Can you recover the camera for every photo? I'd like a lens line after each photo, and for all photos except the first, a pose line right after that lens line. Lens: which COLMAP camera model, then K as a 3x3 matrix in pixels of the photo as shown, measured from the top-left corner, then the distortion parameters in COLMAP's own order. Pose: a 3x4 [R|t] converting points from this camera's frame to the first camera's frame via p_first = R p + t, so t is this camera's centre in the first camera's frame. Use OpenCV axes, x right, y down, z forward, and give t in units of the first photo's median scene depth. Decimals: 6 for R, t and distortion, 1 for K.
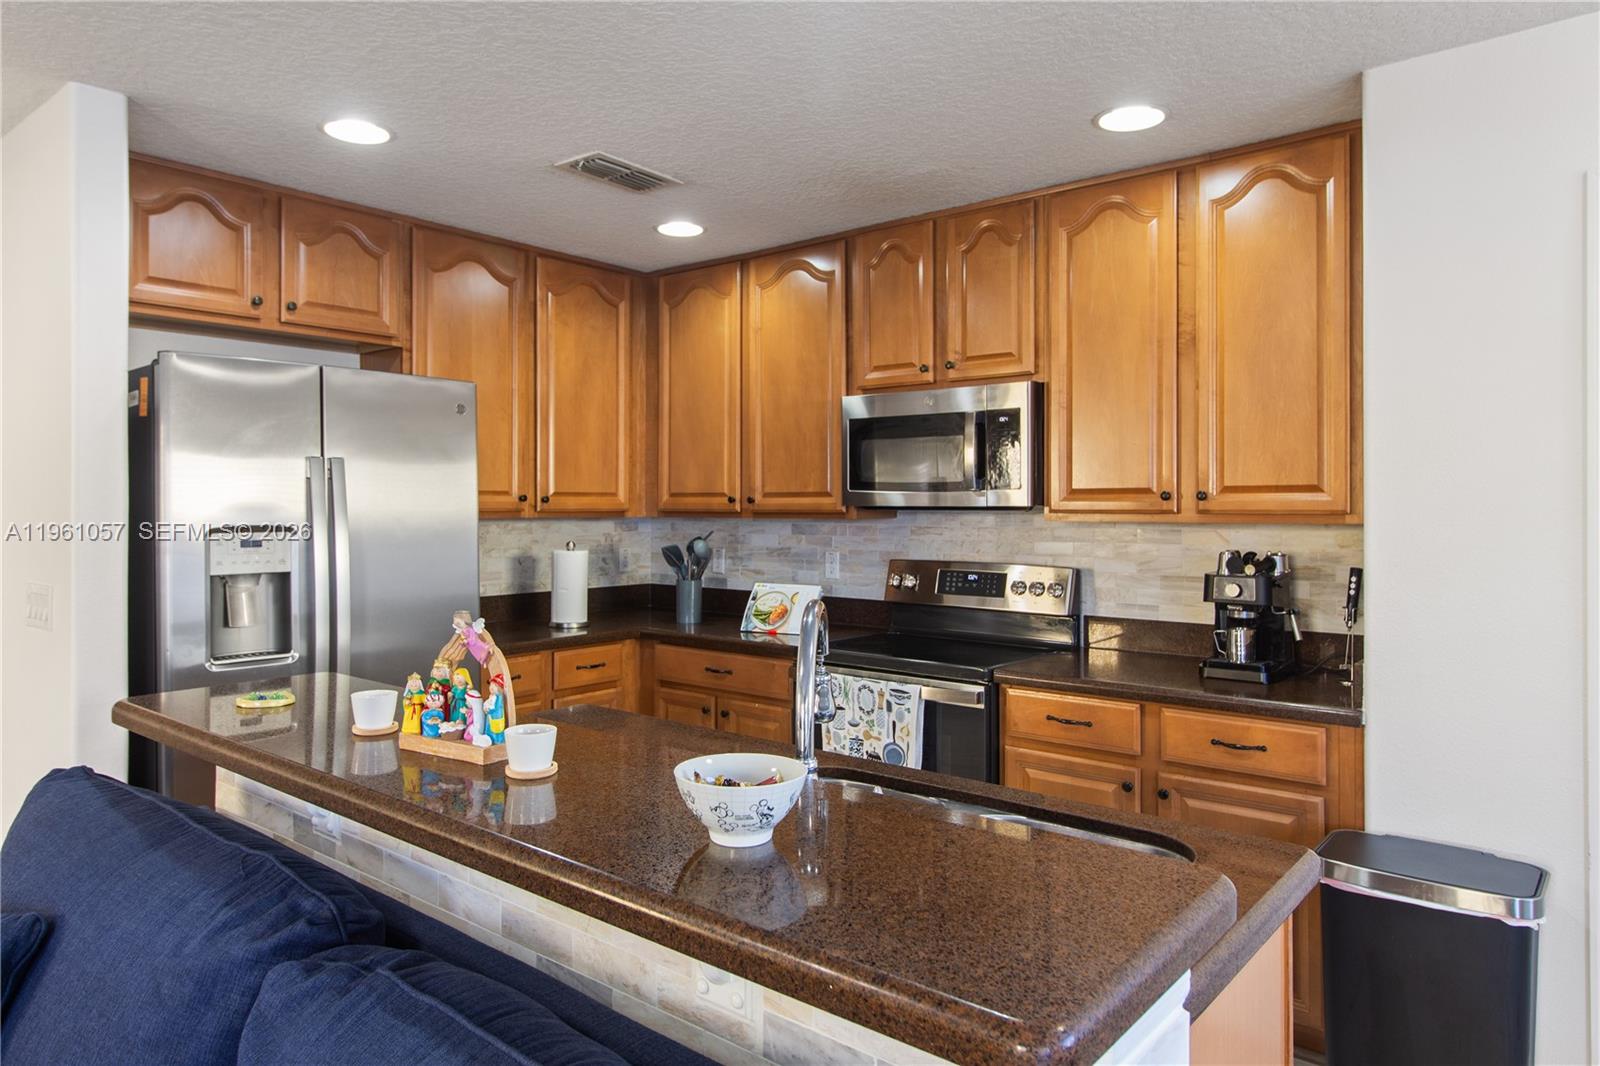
lens RADIAL K [[1053.1, 0, 817.6], [0, 1053.1, 486.1], [0, 0, 1]] dist [0.003955, 0.007435]
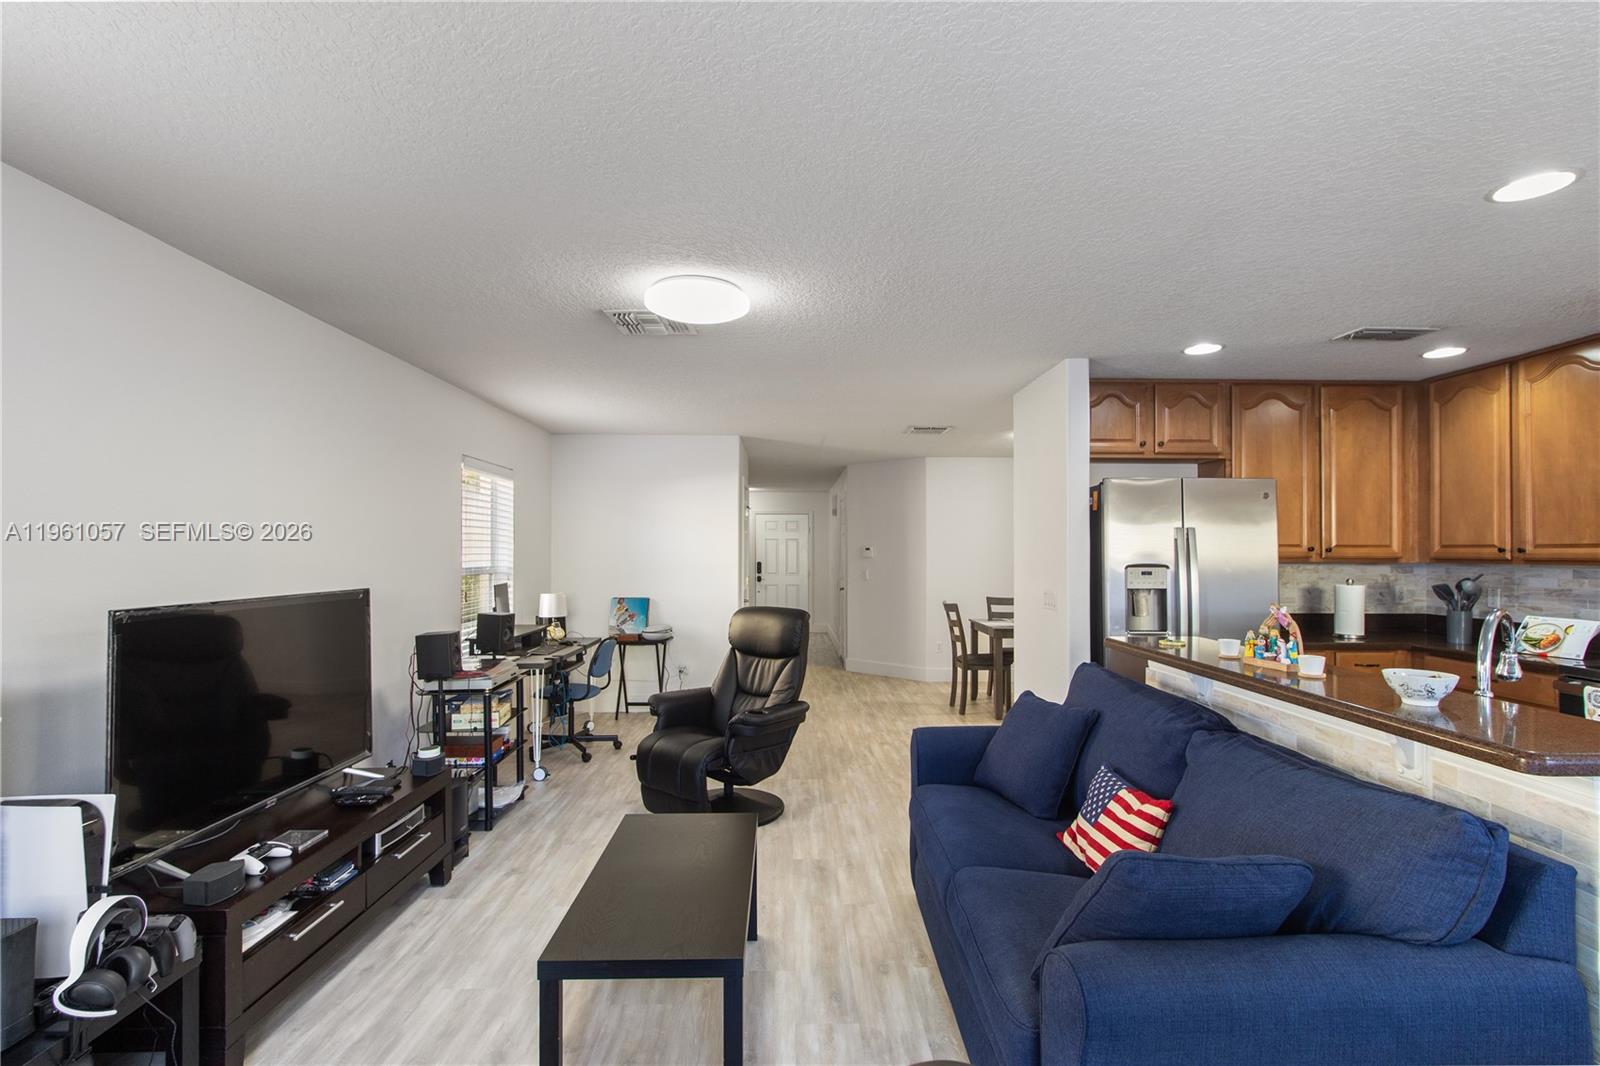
lens RADIAL K [[748.2, 0, 798.1], [0, 748.2, 547.1], [0, 0, 1]] dist [0.000755, 0.001092]
pose [[0.639213, -0.003371, -0.769022, 0.081071], [0.011516, 0.999920, 0.005190, -0.005787], [0.768944, -0.012173, 0.639201, -0.270038]]
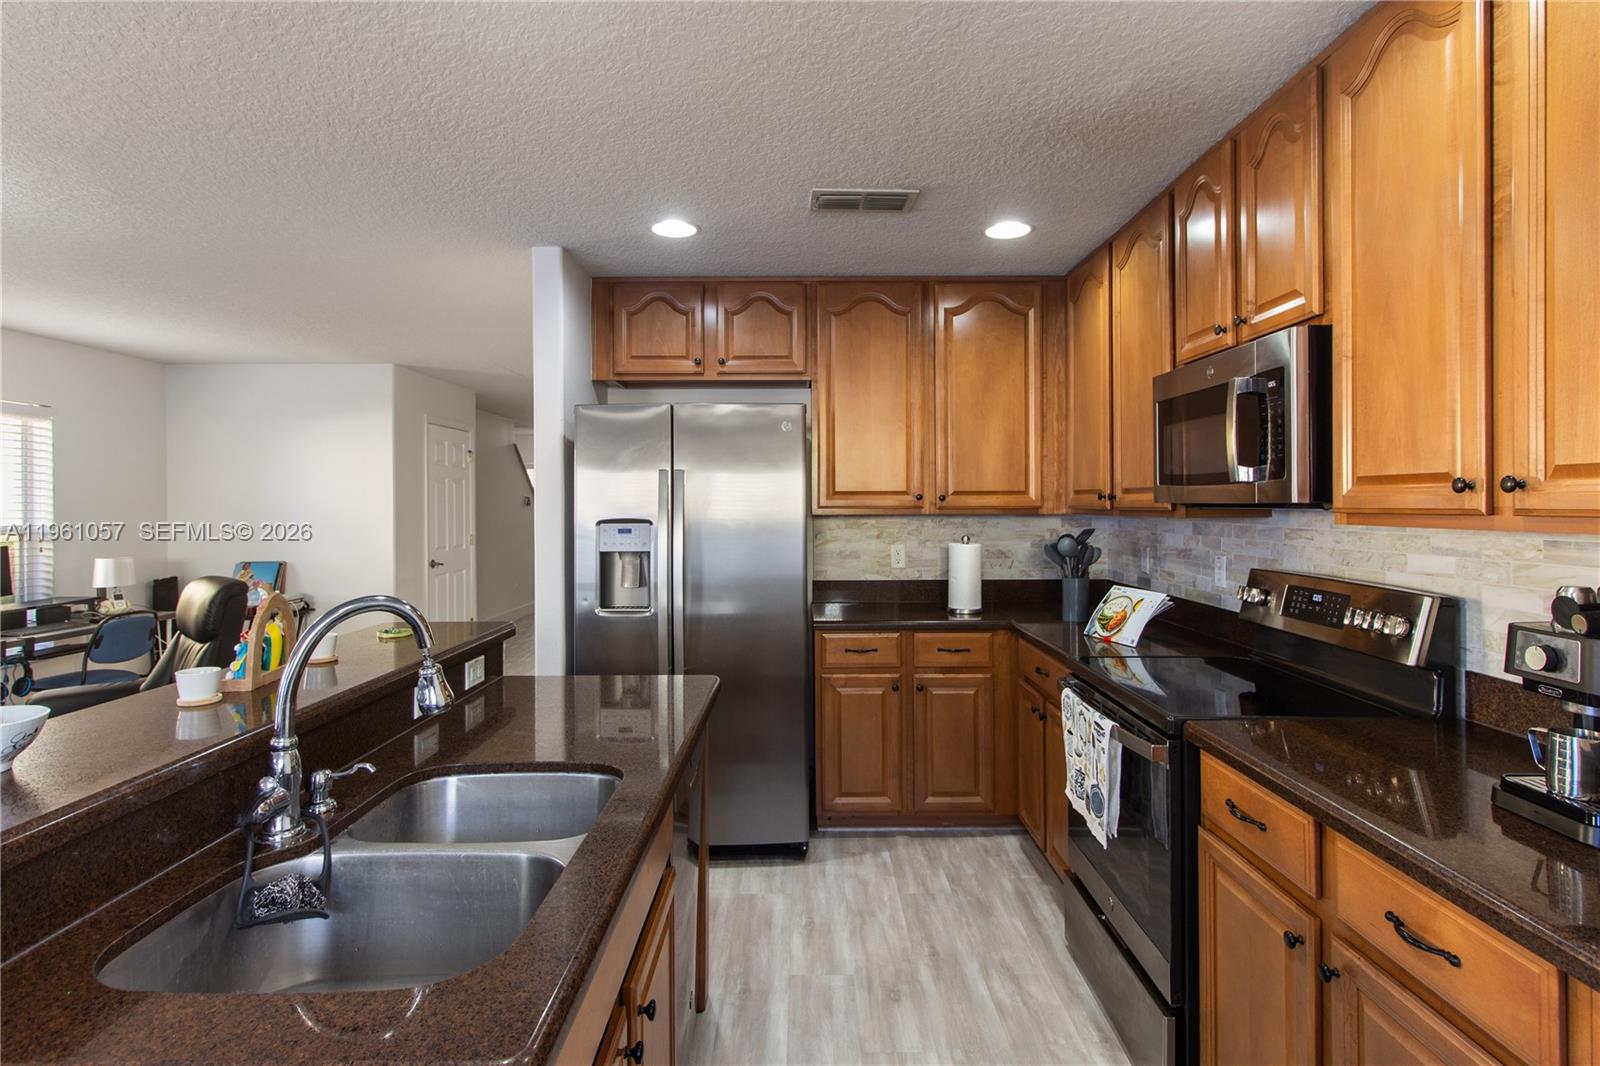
lens RADIAL K [[858.8, 0, 810.5], [0, 858.8, 481.7], [0, 0, 1]] dist [0.006496, 0.000593]
pose [[0.615856, -0.022725, -0.787531, 0.409737], [0.019449, 0.999718, -0.013639, 0.005759], [0.787619, -0.006917, 0.616124, 0.346204]]
